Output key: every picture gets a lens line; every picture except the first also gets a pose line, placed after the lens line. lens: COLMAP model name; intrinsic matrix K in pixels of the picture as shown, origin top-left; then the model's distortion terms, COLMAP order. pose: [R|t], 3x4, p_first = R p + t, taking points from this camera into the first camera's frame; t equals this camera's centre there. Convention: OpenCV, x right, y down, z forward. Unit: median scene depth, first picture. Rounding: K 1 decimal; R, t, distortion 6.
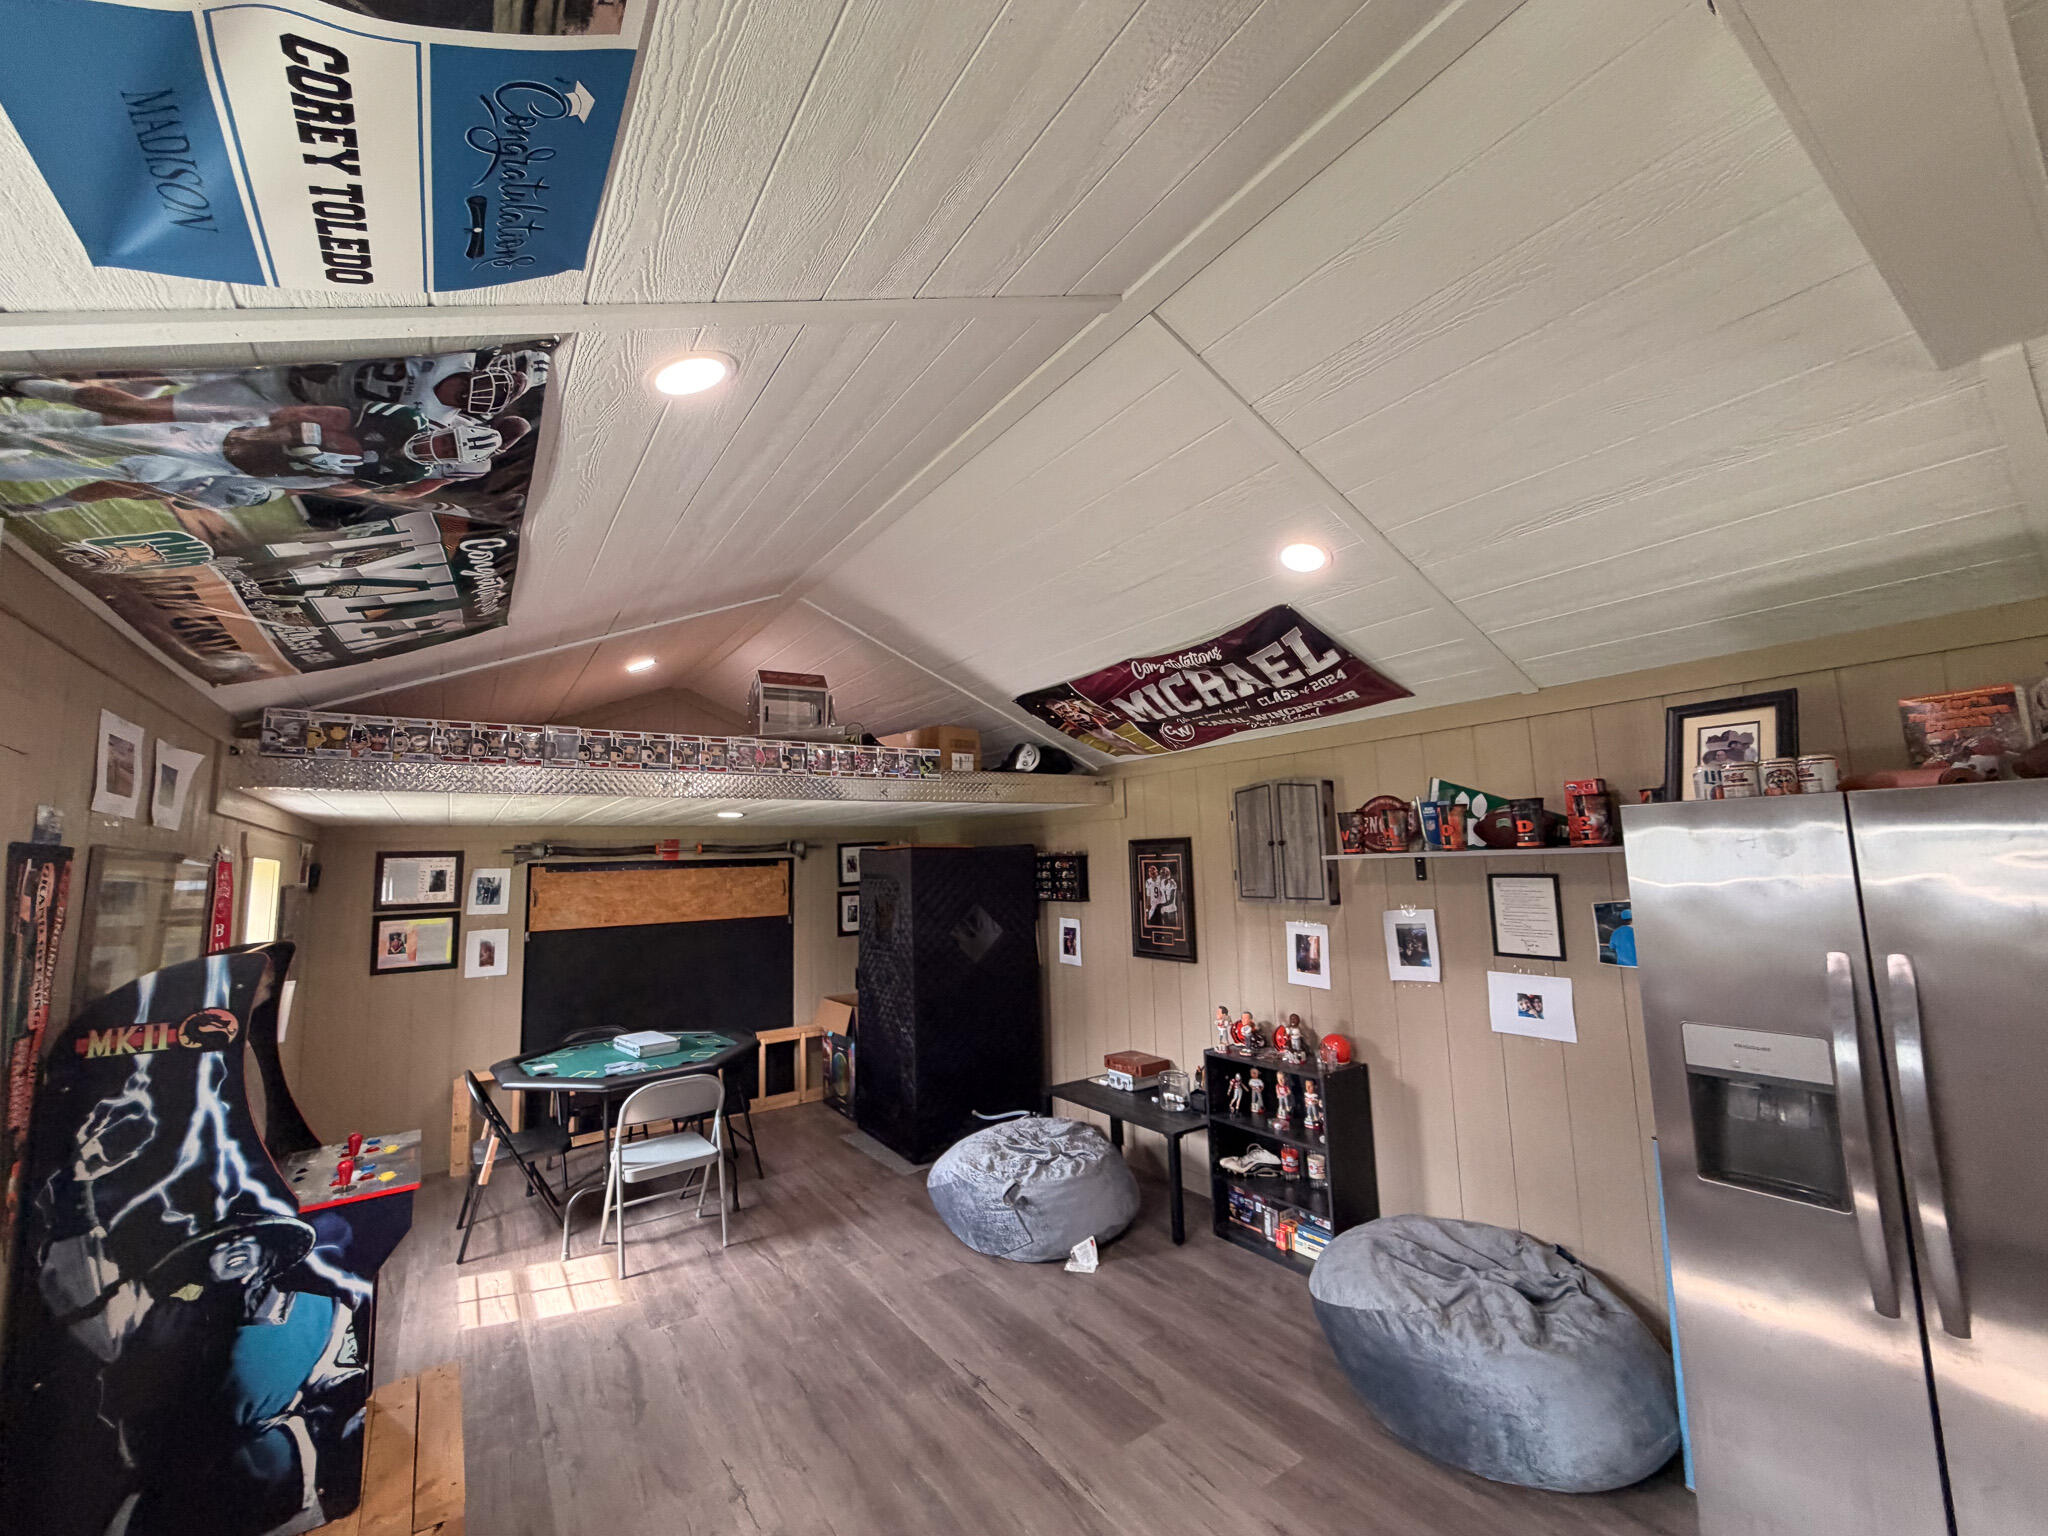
lens RADIAL K [[818.3, 0, 1019.7], [0, 818.3, 770.5], [0, 0, 1]] dist [-0.002138, -0.000055]
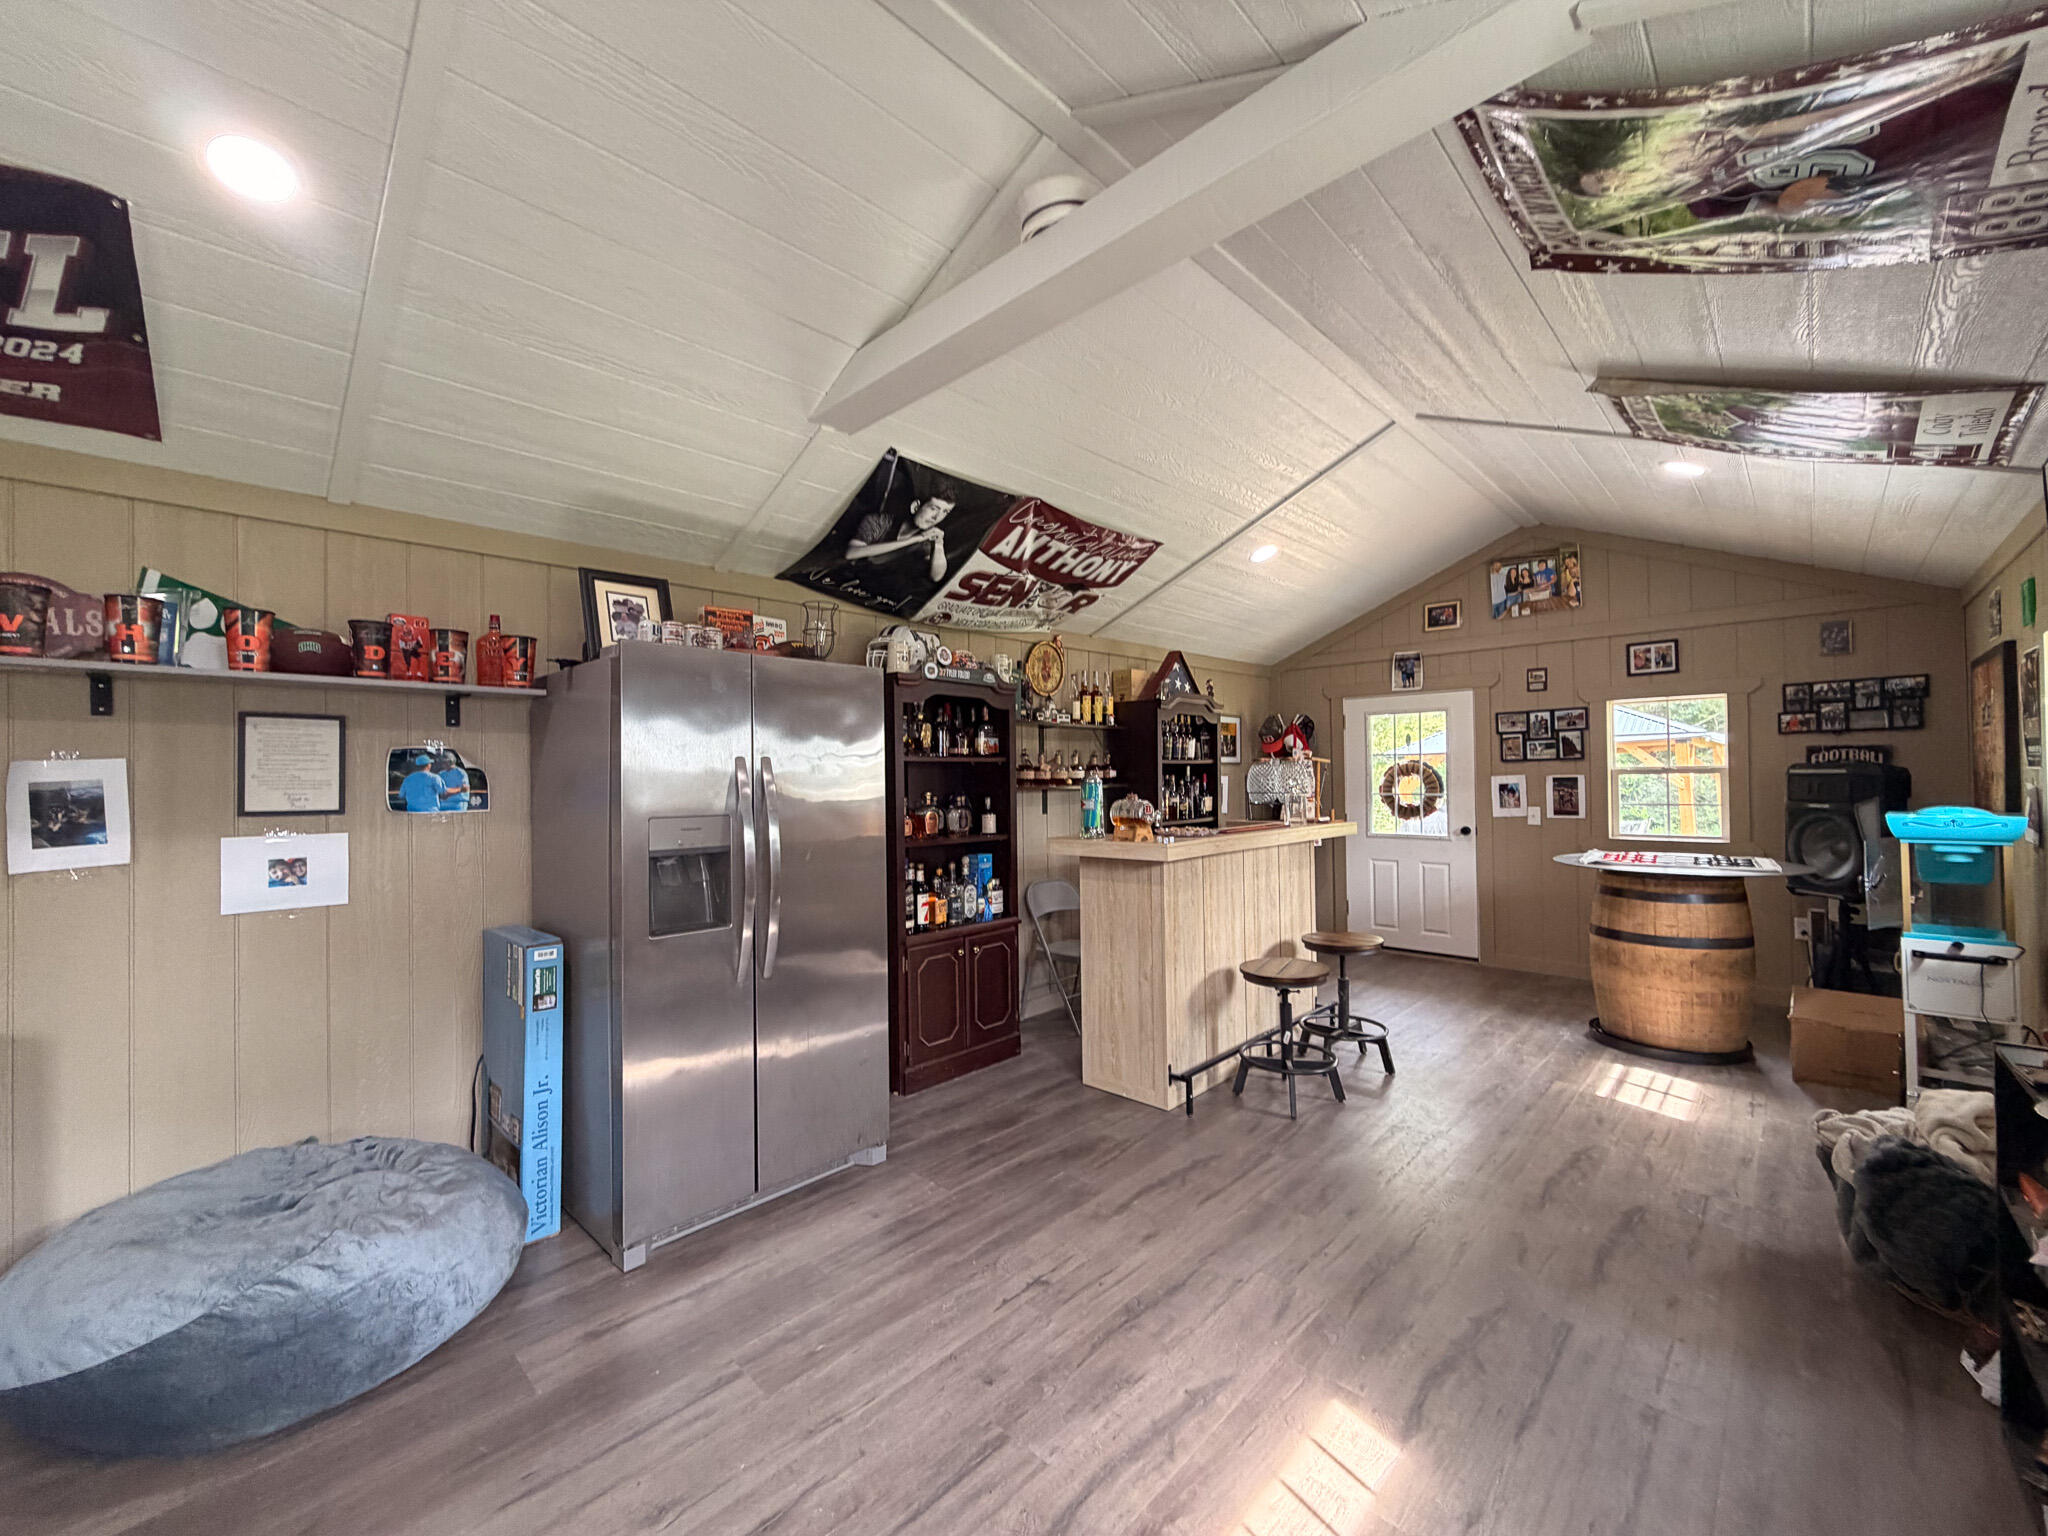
lens RADIAL K [[818.3, 0, 1019.7], [0, 818.3, 770.5], [0, 0, 1]] dist [-0.002138, -0.000055]
pose [[-0.196626, 0.039817, 0.979670, -0.323219], [-0.096712, 0.993515, -0.059790, 0.159254], [-0.975697, -0.106502, -0.191500, 0.436065]]
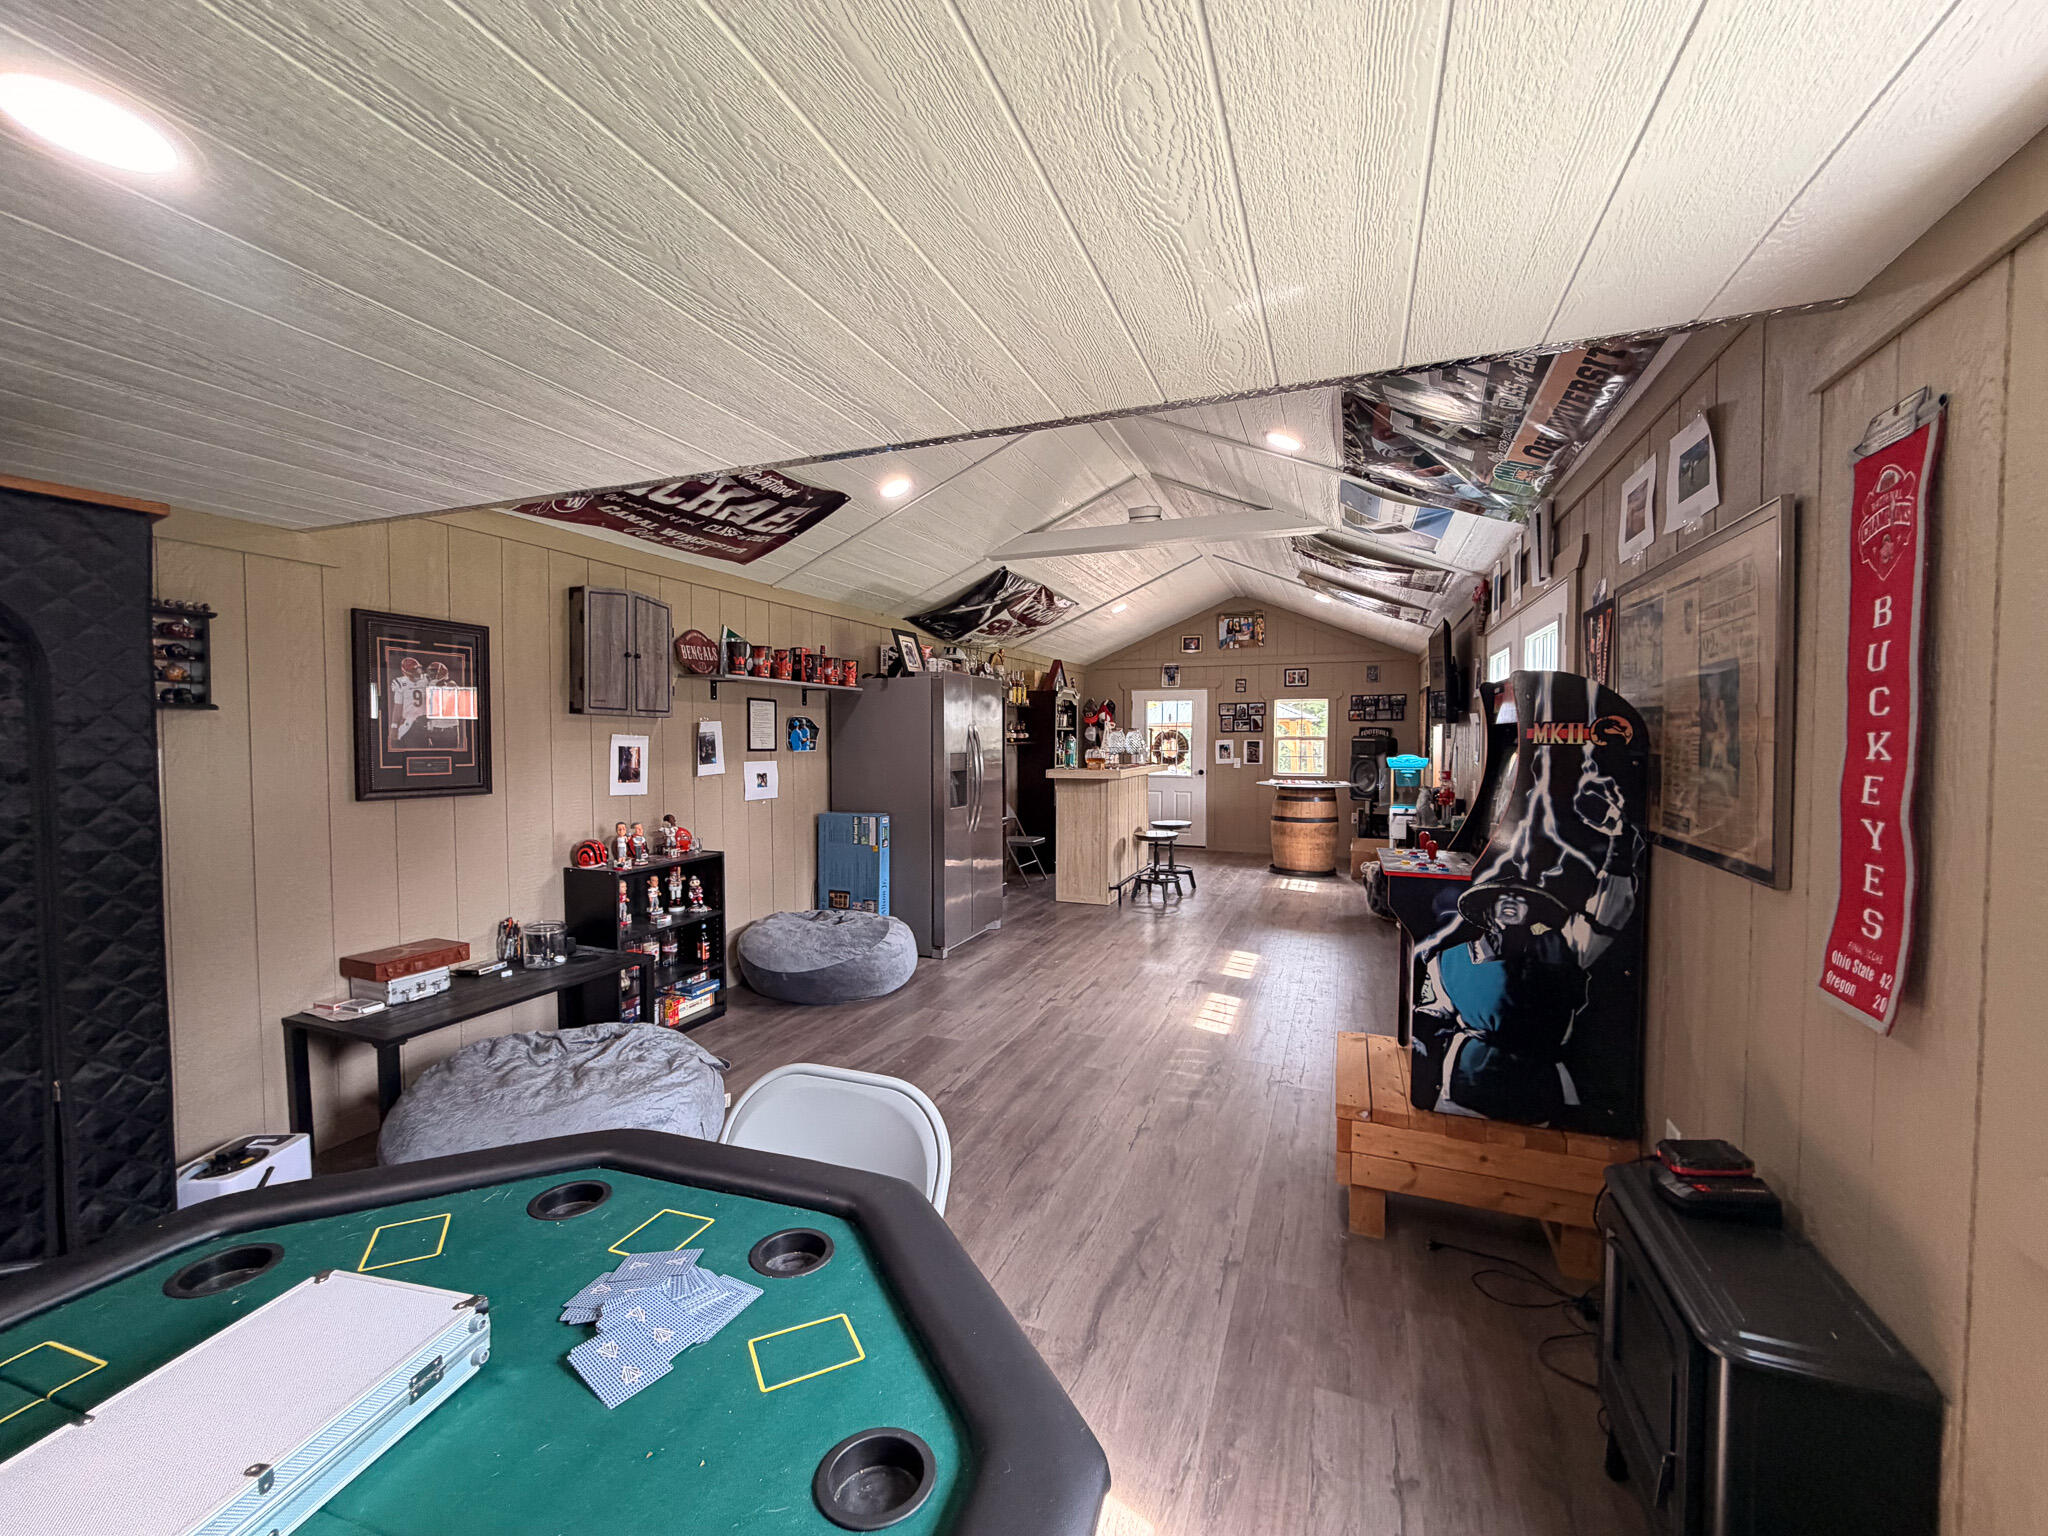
lens RADIAL K [[818.3, 0, 1019.7], [0, 818.3, 770.5], [0, 0, 1]] dist [-0.002138, -0.000055]
pose [[-0.549403, -0.005411, 0.835540, -0.972895], [-0.083607, 0.995316, -0.048530, 0.296248], [-0.831364, -0.096520, -0.547282, 1.421846]]
